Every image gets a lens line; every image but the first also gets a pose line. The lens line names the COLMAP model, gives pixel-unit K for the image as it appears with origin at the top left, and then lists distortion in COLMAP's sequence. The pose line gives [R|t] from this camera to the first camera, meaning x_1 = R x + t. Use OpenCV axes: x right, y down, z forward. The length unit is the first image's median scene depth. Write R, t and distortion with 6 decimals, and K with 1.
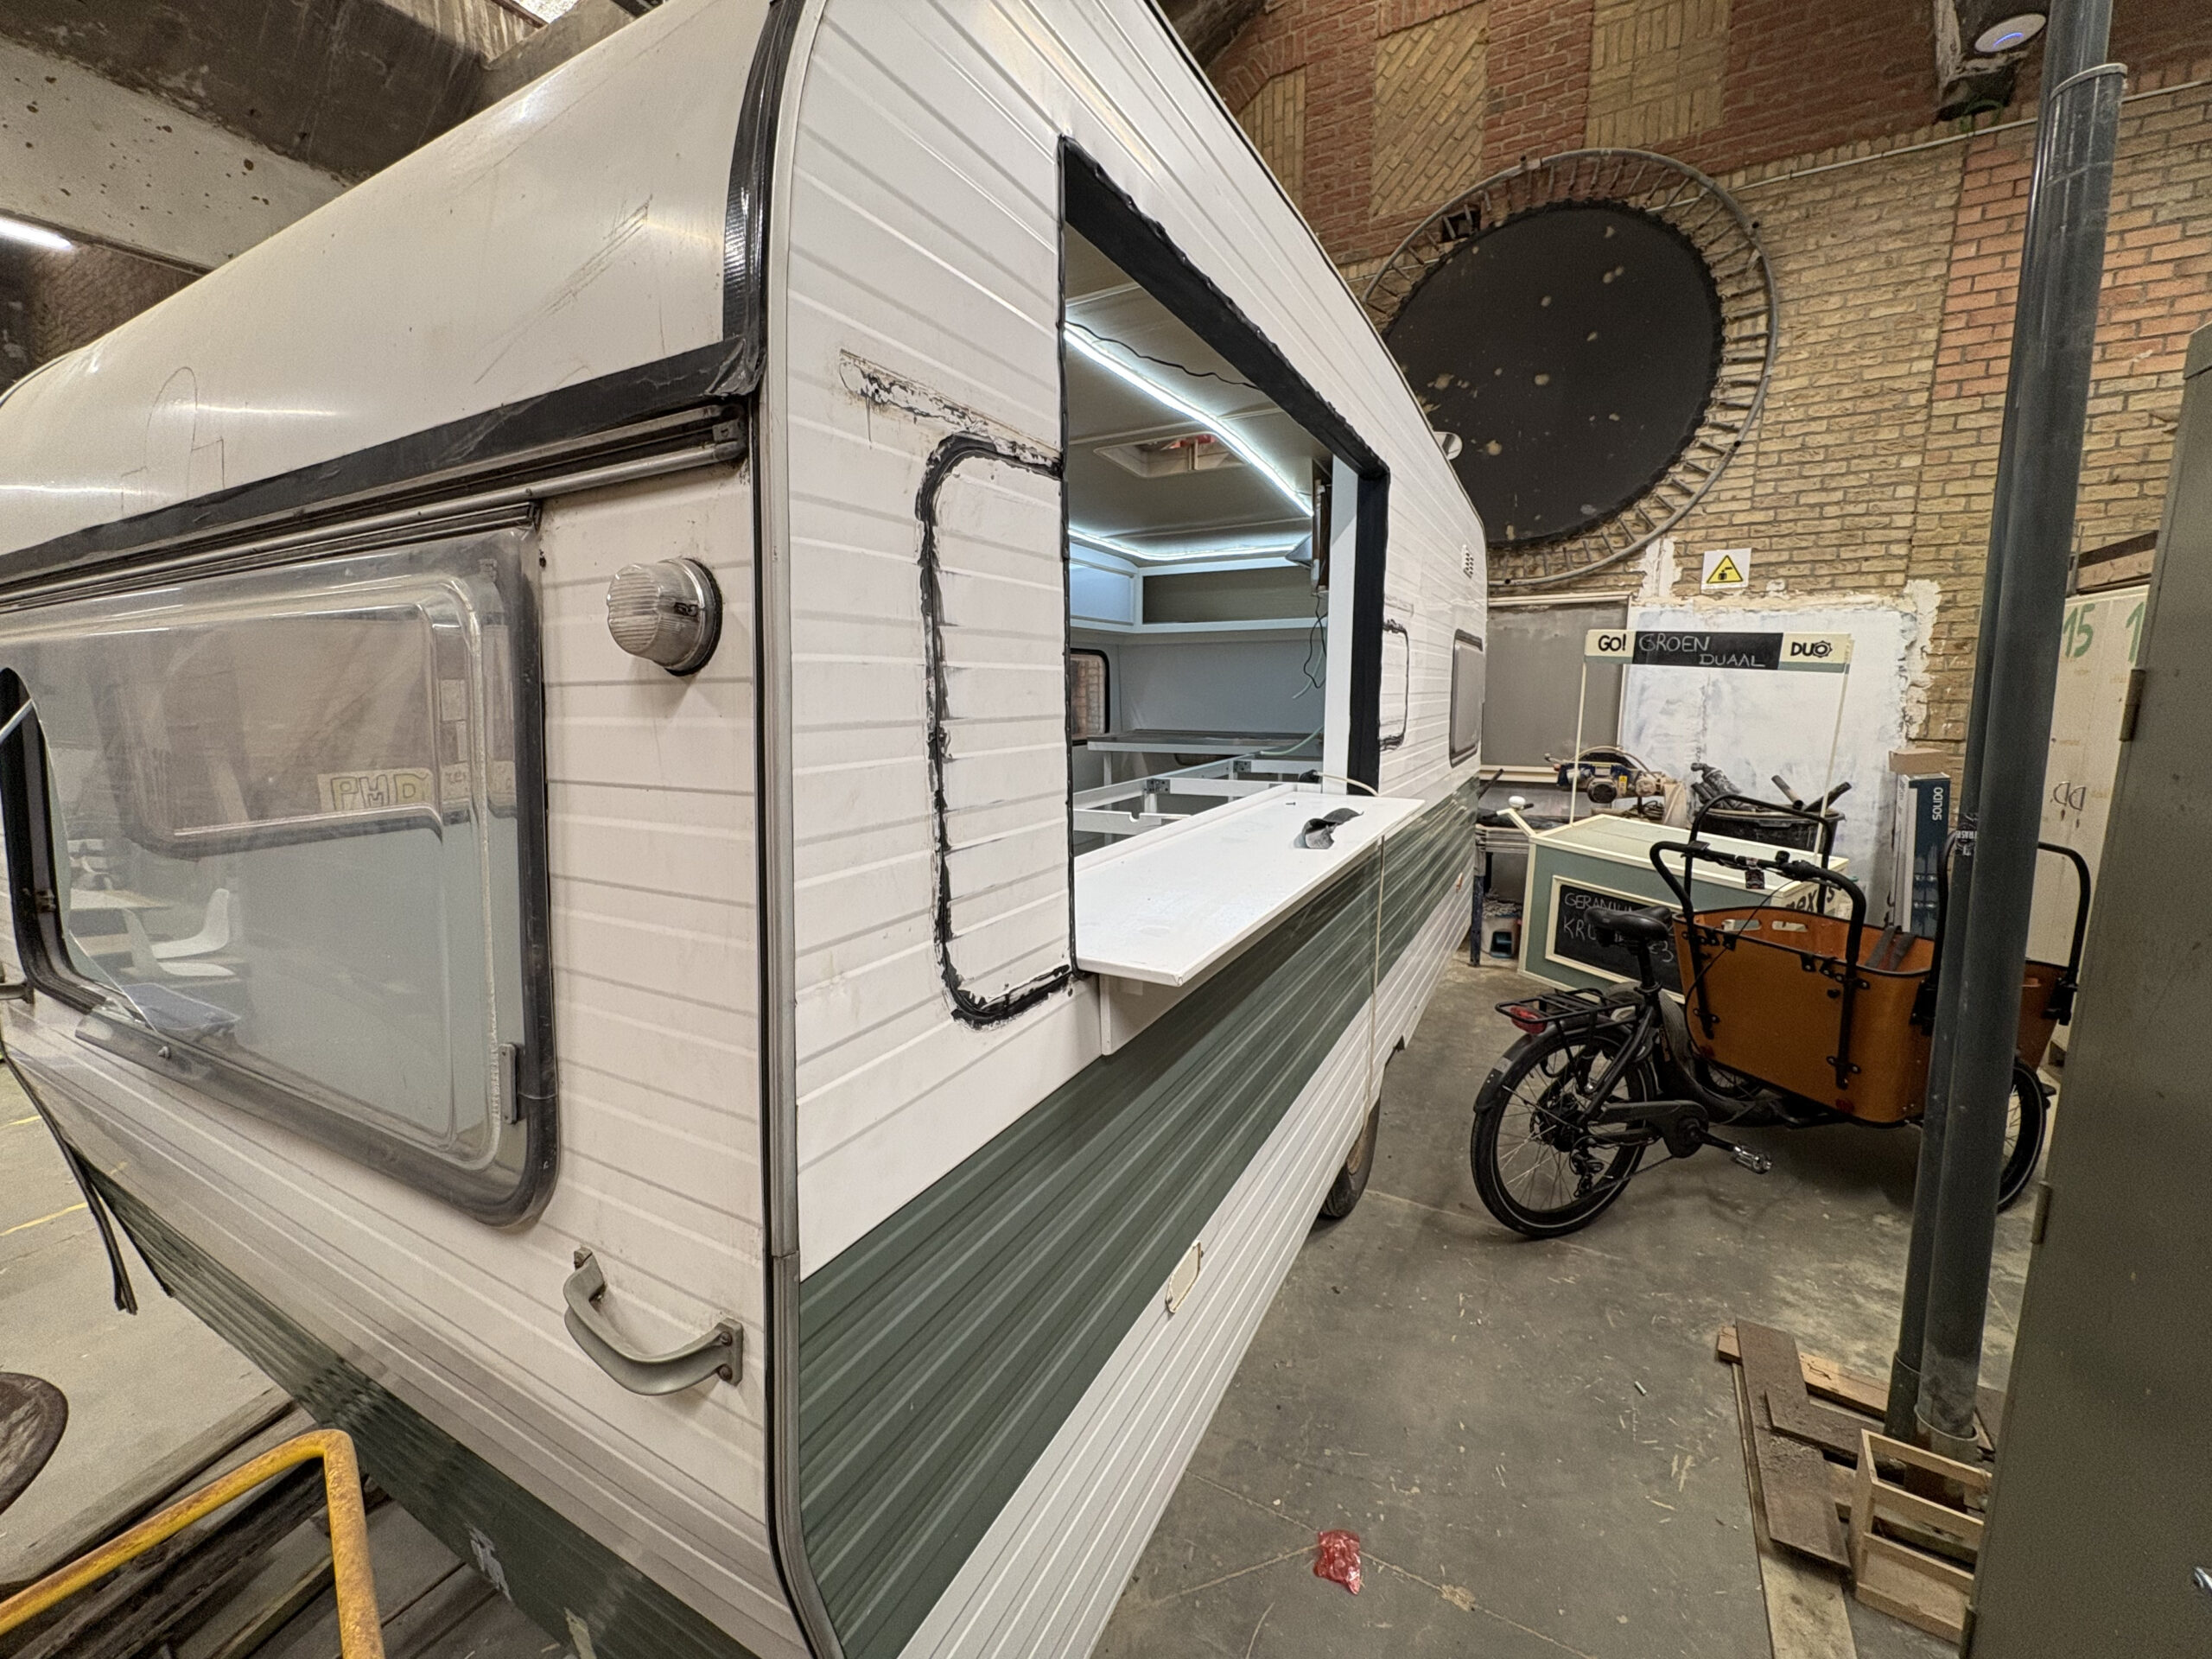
lens RADIAL K [[883.1, 0, 1106.3], [0, 883.1, 835.3], [0, 0, 1]] dist [-0.000817, -0.000335]
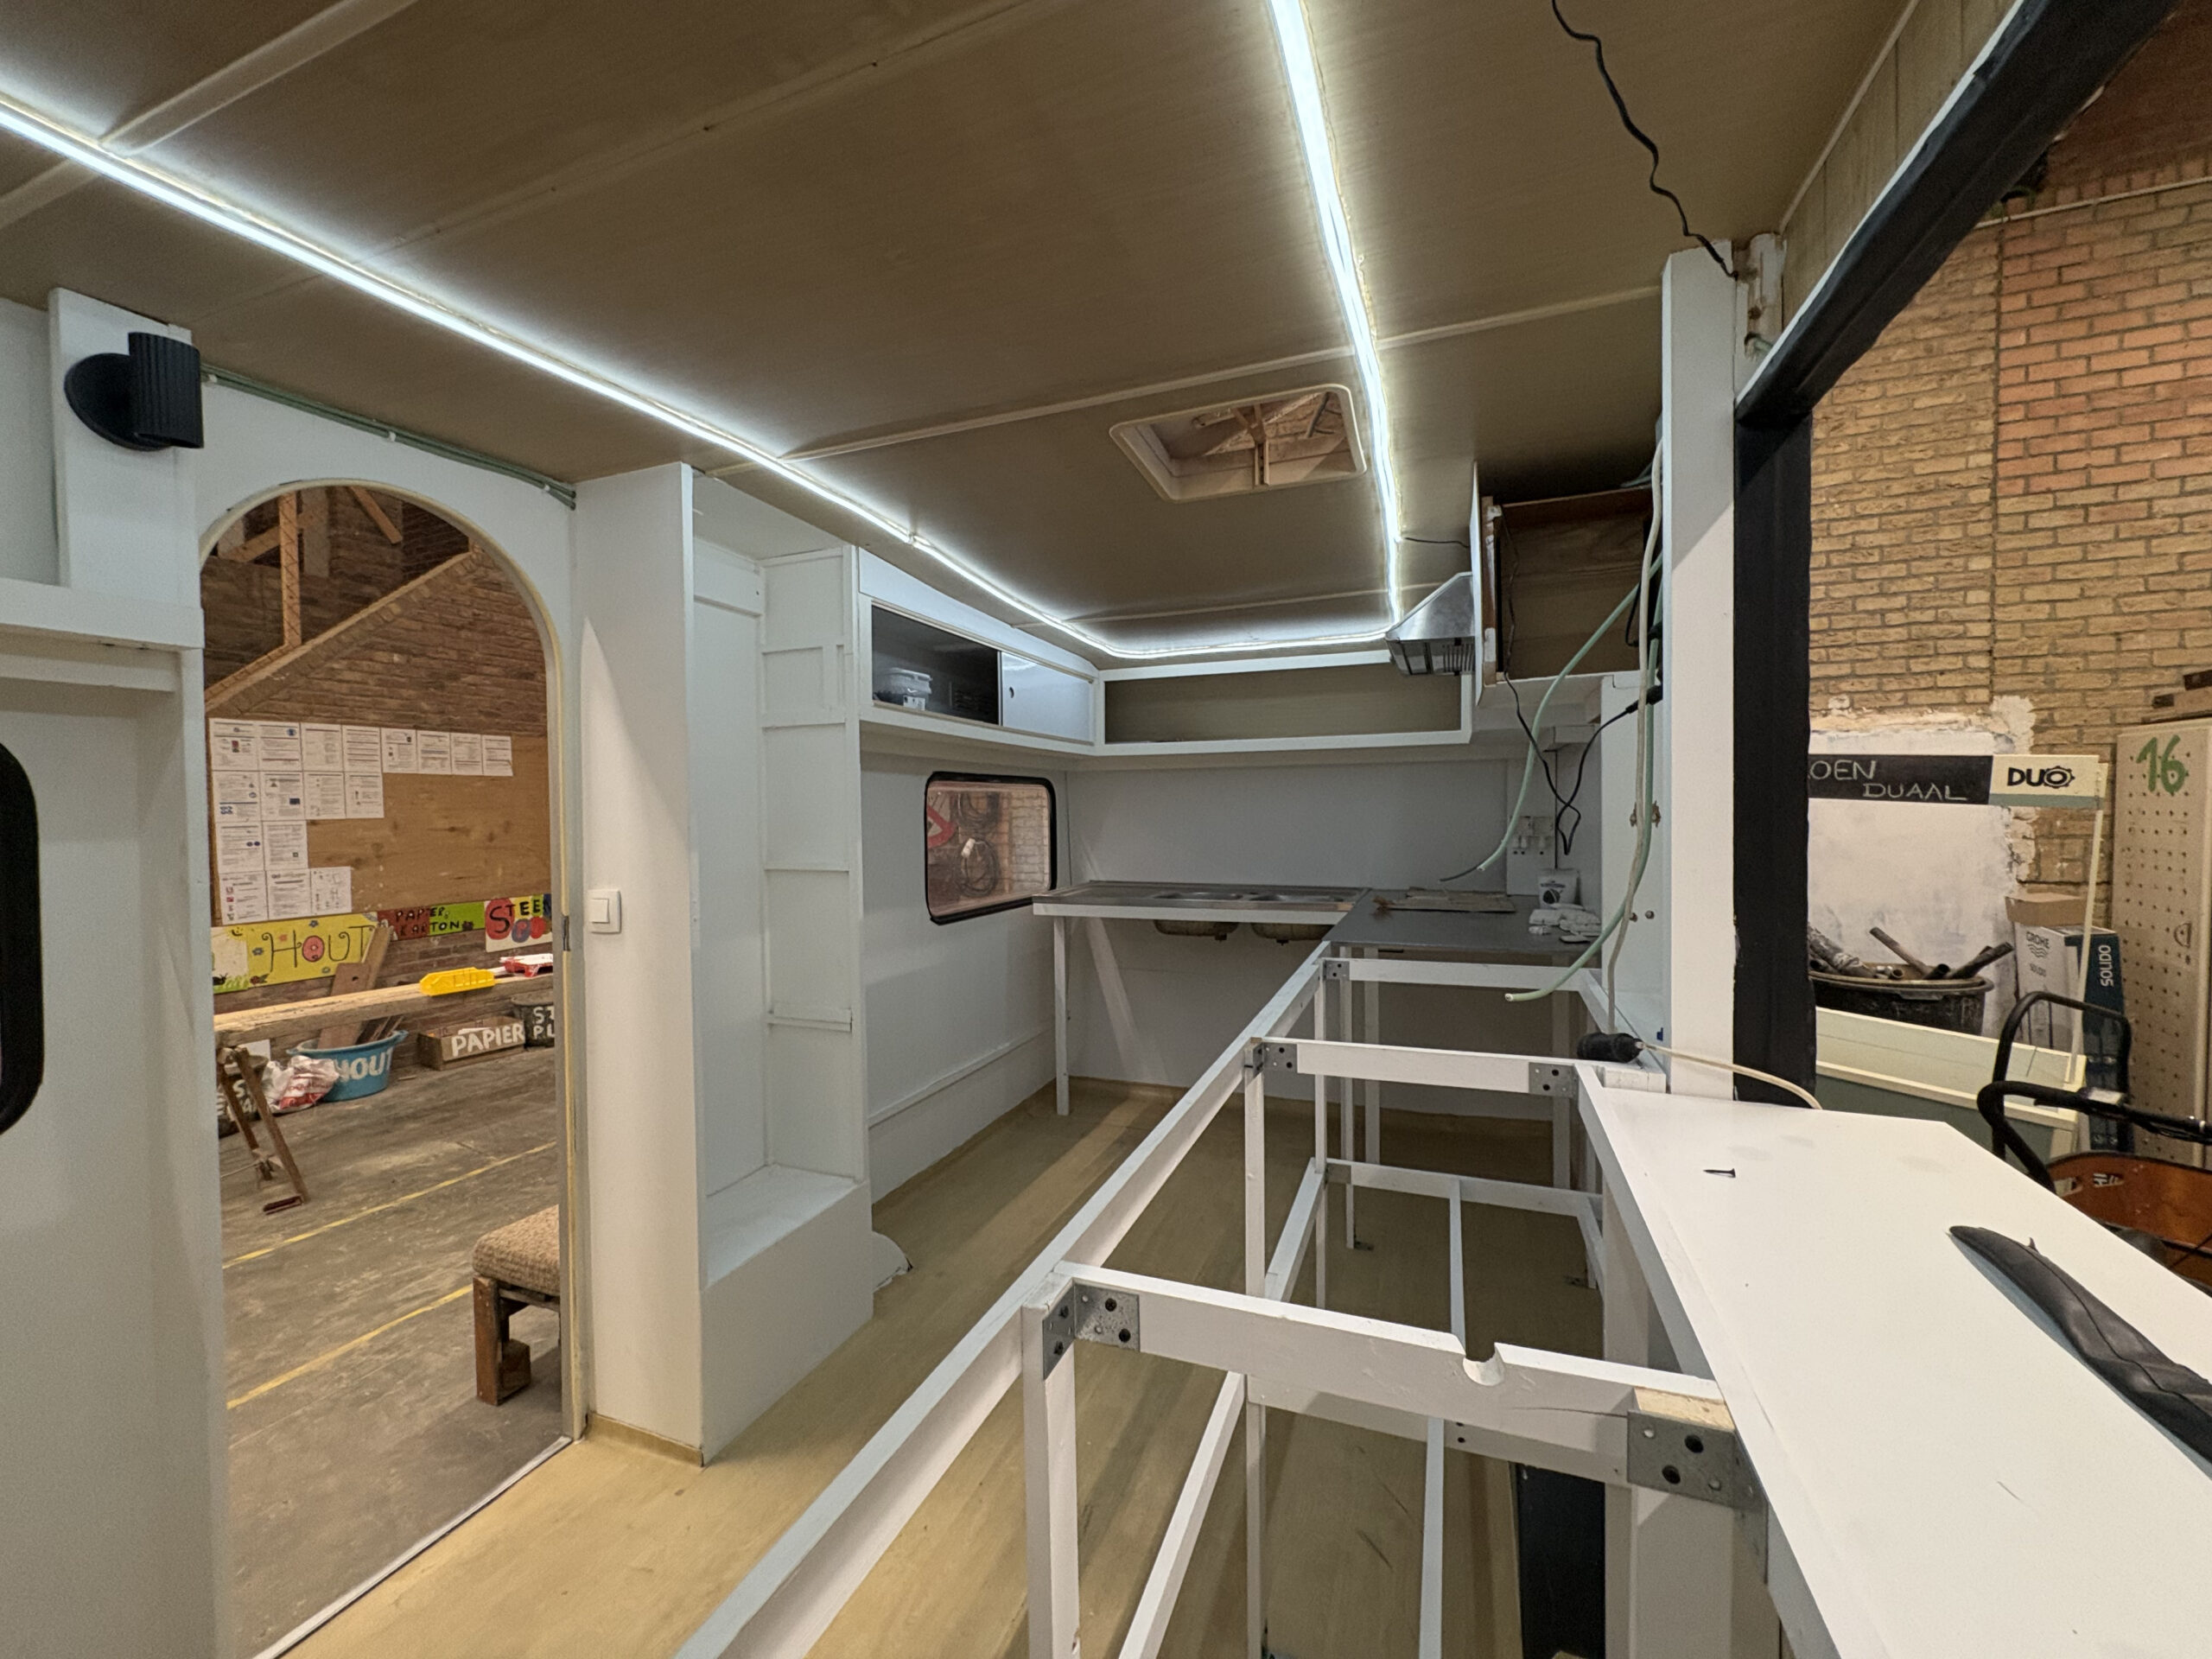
lens RADIAL K [[883.1, 0, 1106.1], [0, 883.1, 826.4], [0, 0, 1]] dist [-0.000817, -0.000335]
pose [[0.992163, -0.008831, 0.124639, -0.051785], [0.027275, 0.988751, -0.147062, -0.064608], [-0.121938, 0.149309, 0.981243, 0.293642]]
